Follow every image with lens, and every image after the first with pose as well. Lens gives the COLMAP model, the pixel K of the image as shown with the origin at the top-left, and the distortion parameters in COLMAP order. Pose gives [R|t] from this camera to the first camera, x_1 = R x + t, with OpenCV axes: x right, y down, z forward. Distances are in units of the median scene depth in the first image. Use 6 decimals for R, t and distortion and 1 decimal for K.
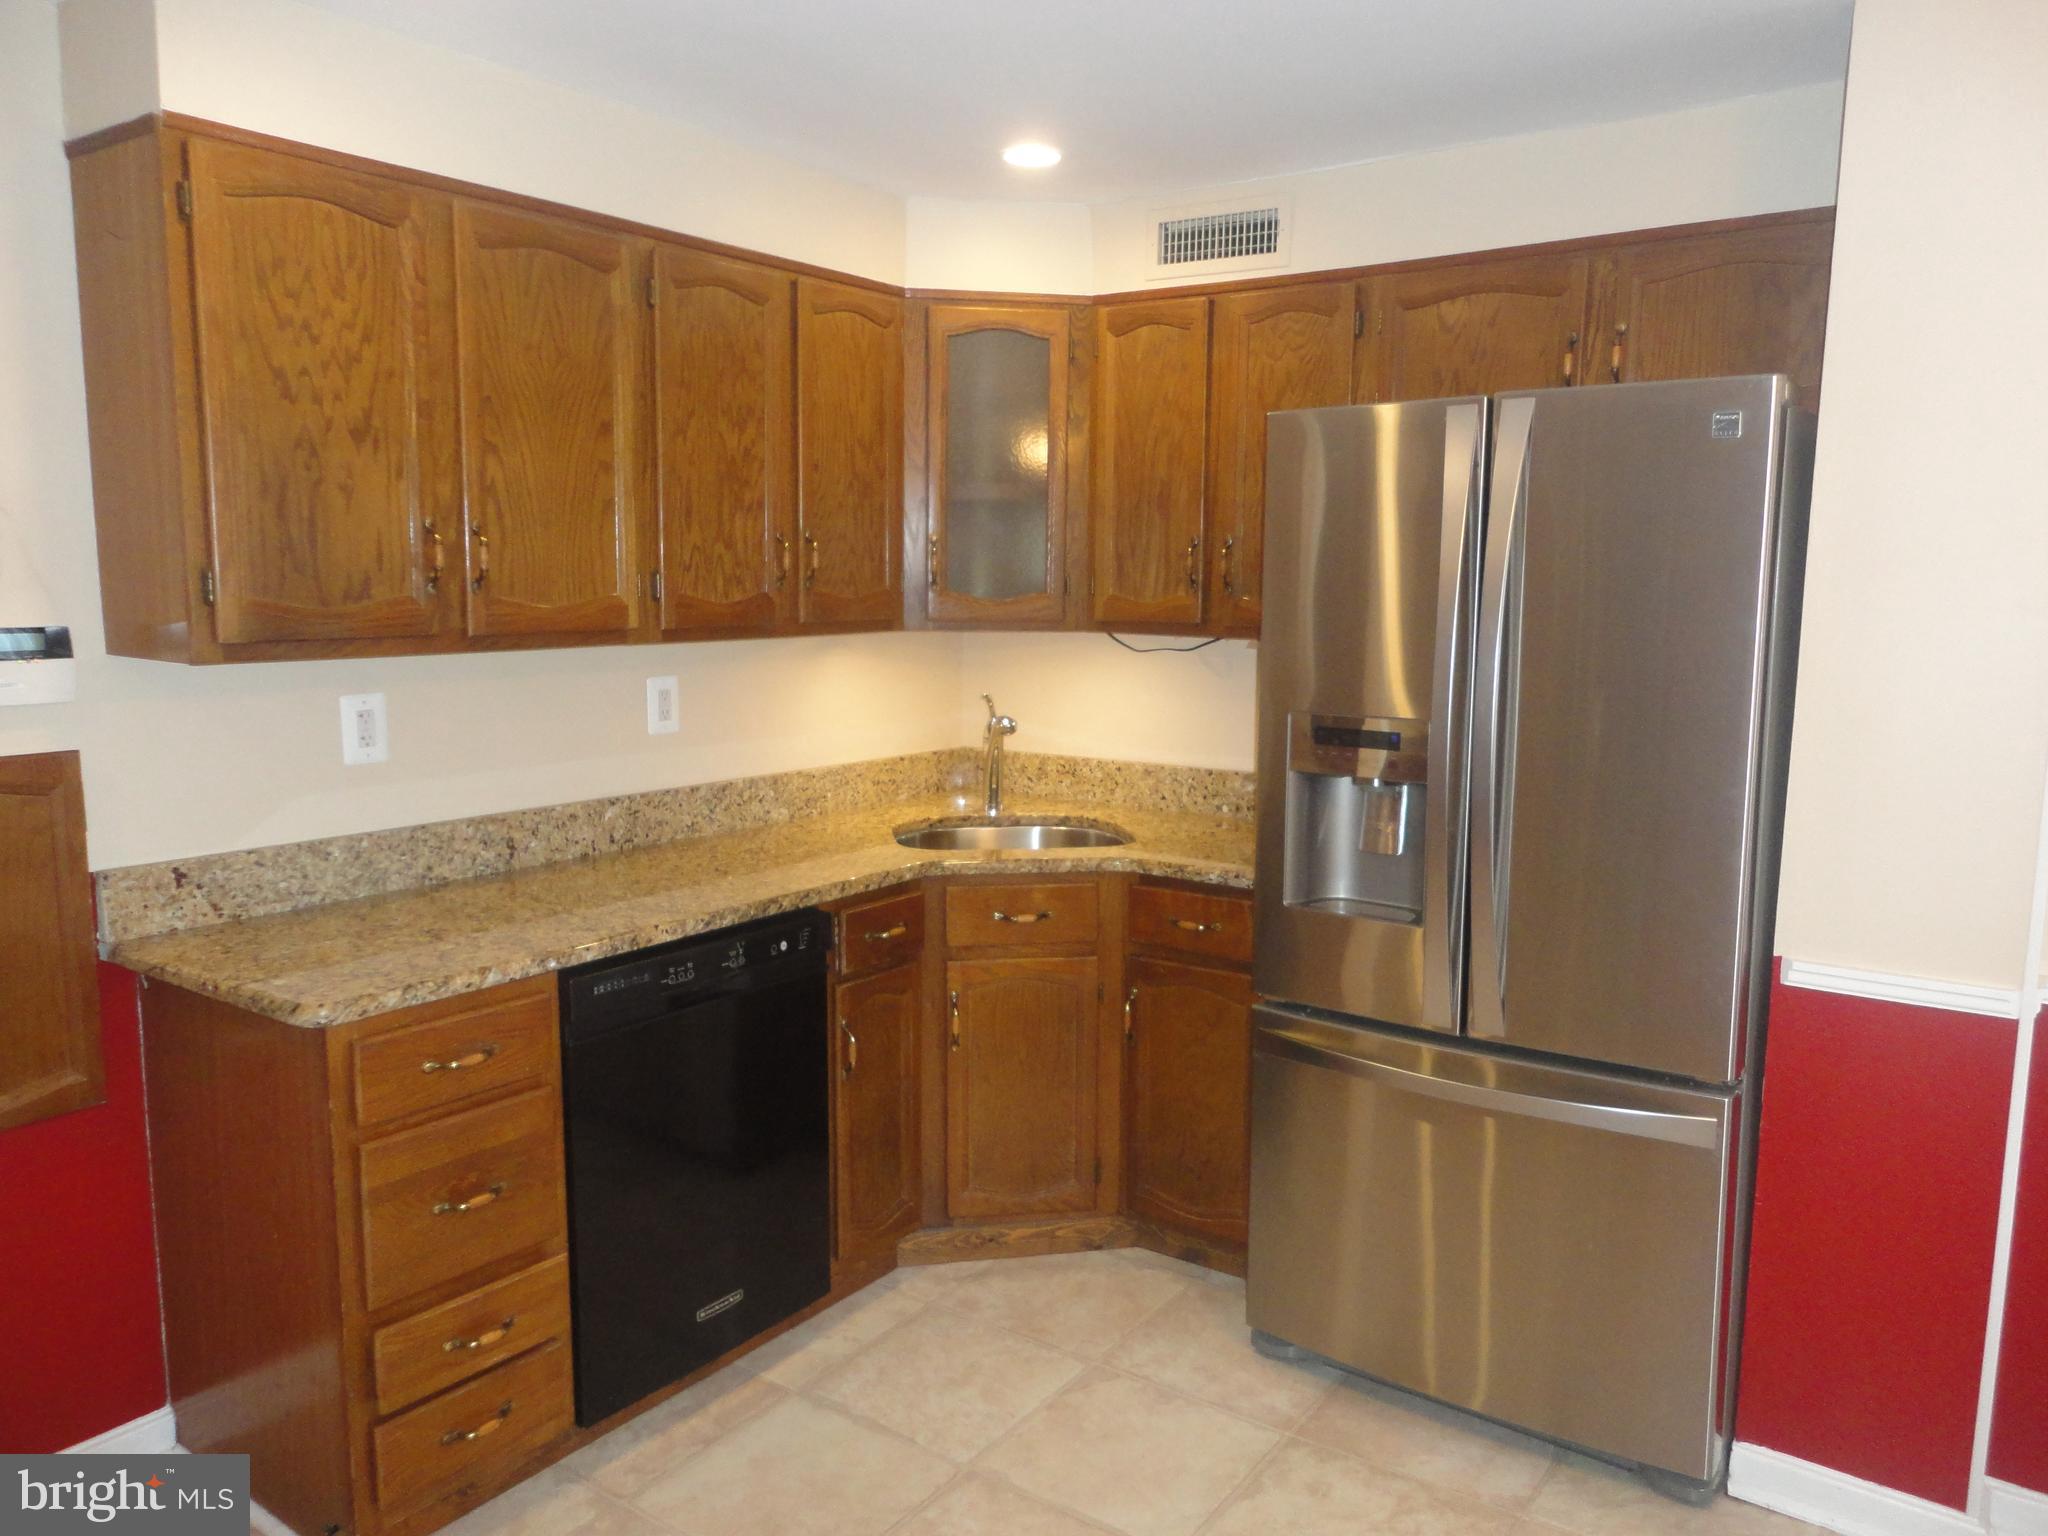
lens RADIAL K [[1471.0, 0, 1024.0], [0, 1471.0, 768.0], [0, 0, 1]] dist [-0.006669, -0.000641]
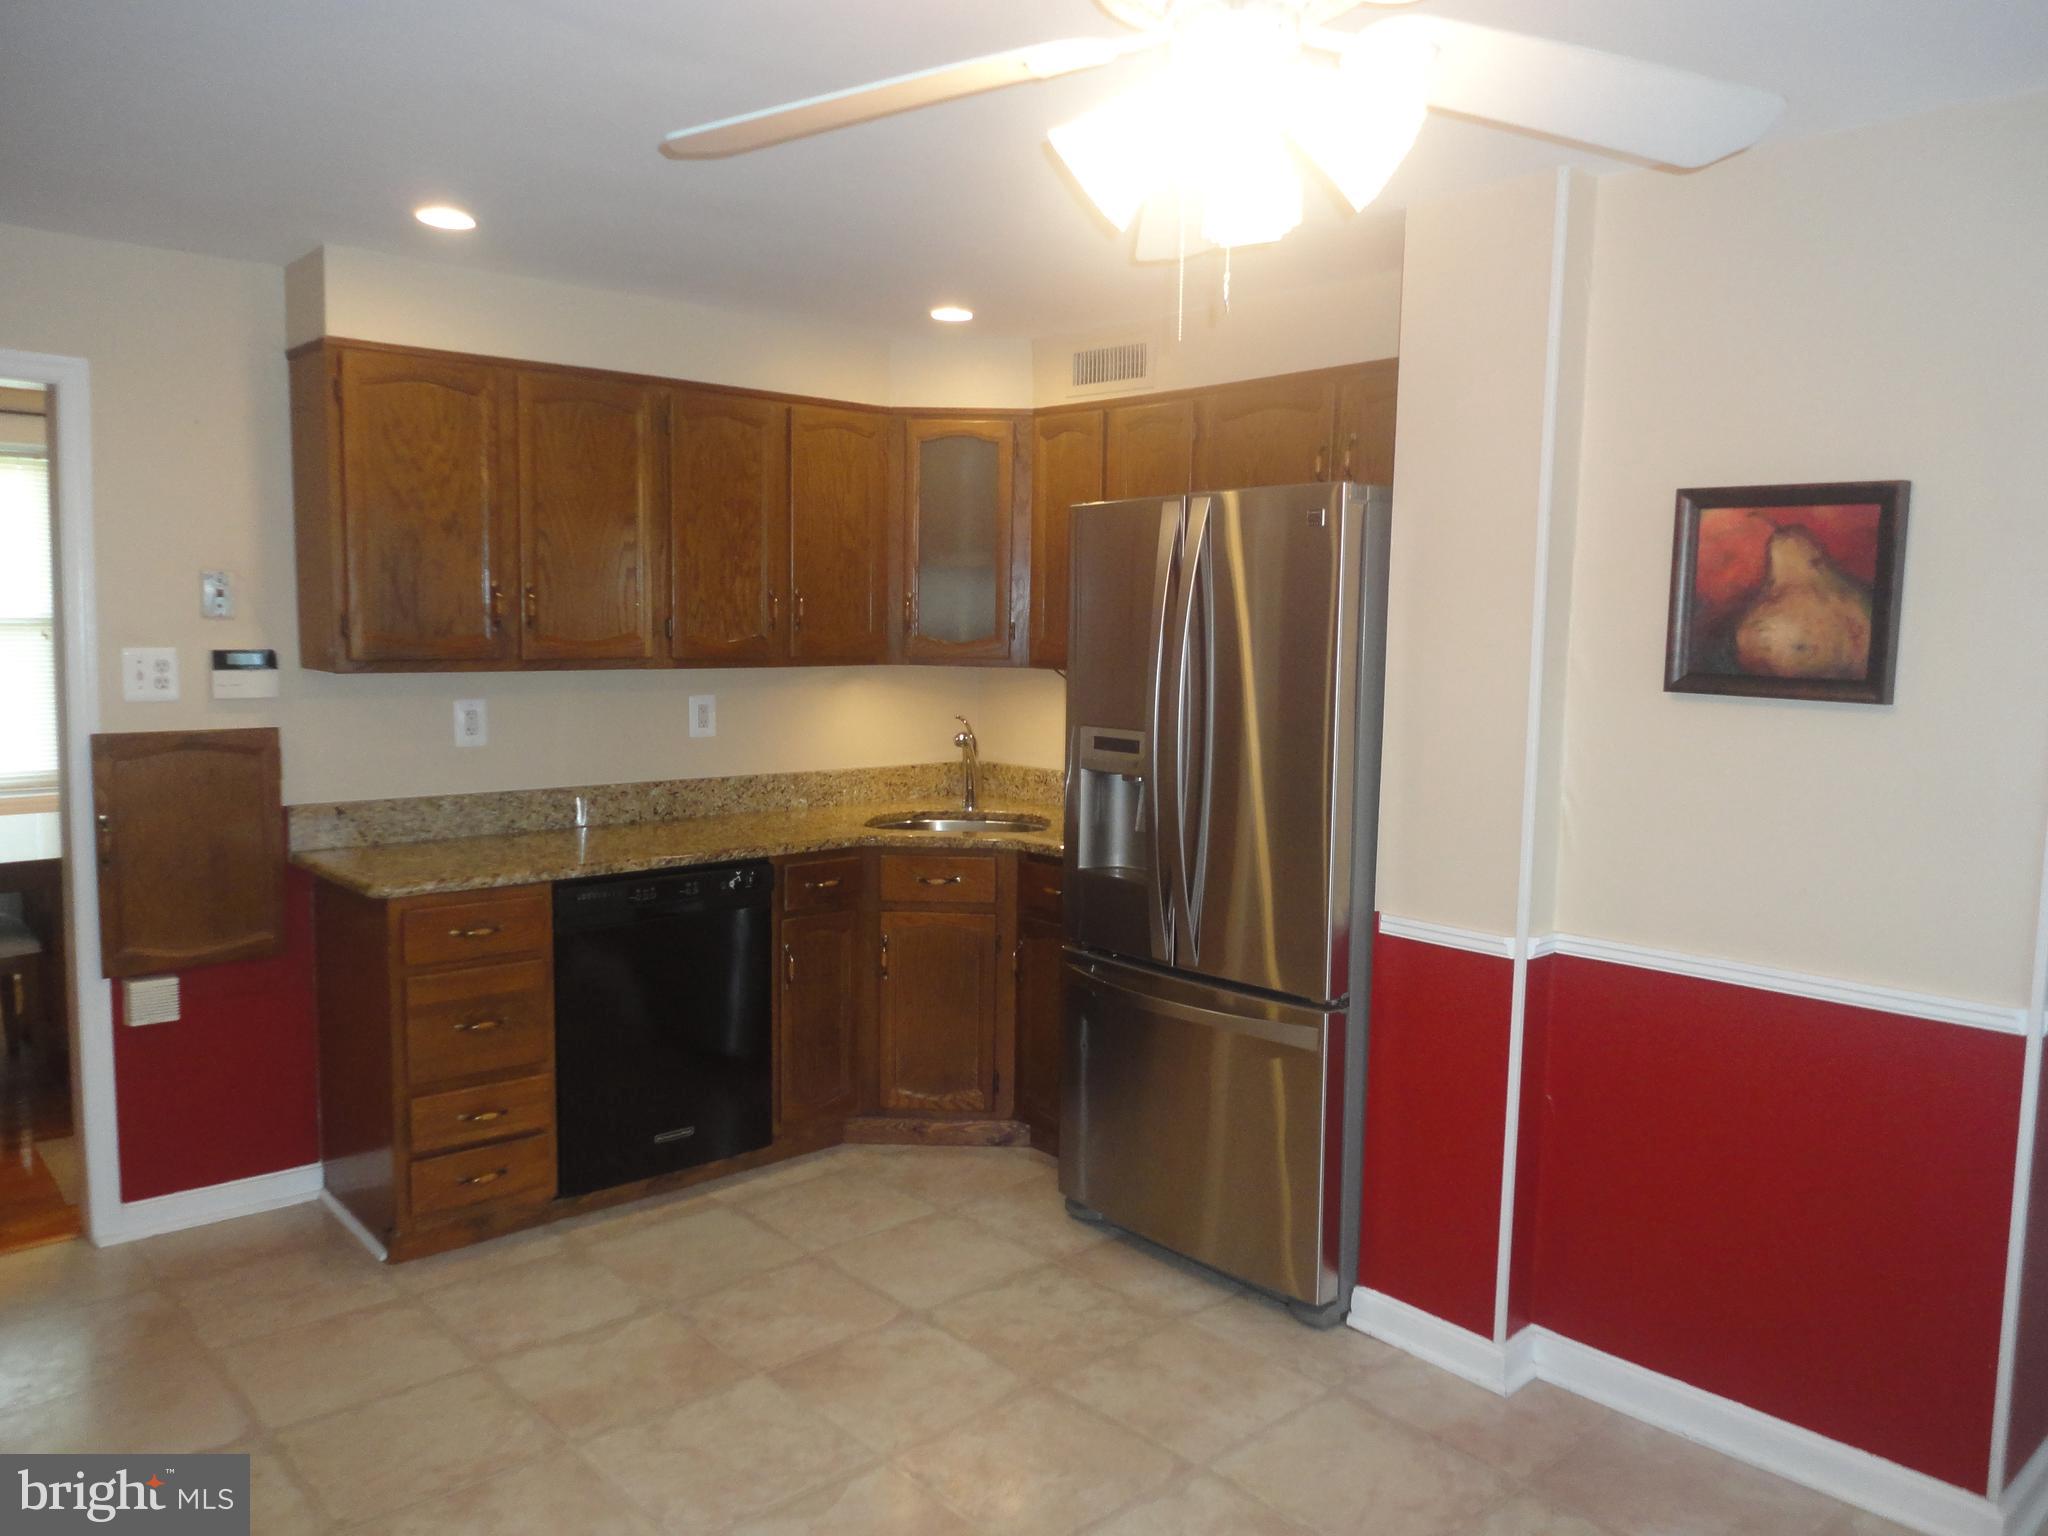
lens RADIAL K [[1471.0, 0, 1024.0], [0, 1471.0, 768.0], [0, 0, 1]] dist [-0.006669, -0.000641]
pose [[0.976419, 0.029204, -0.213901, 0.410086], [-0.036319, 0.998907, -0.029409, 0.041591], [0.212808, 0.036484, 0.976413, -0.320379]]
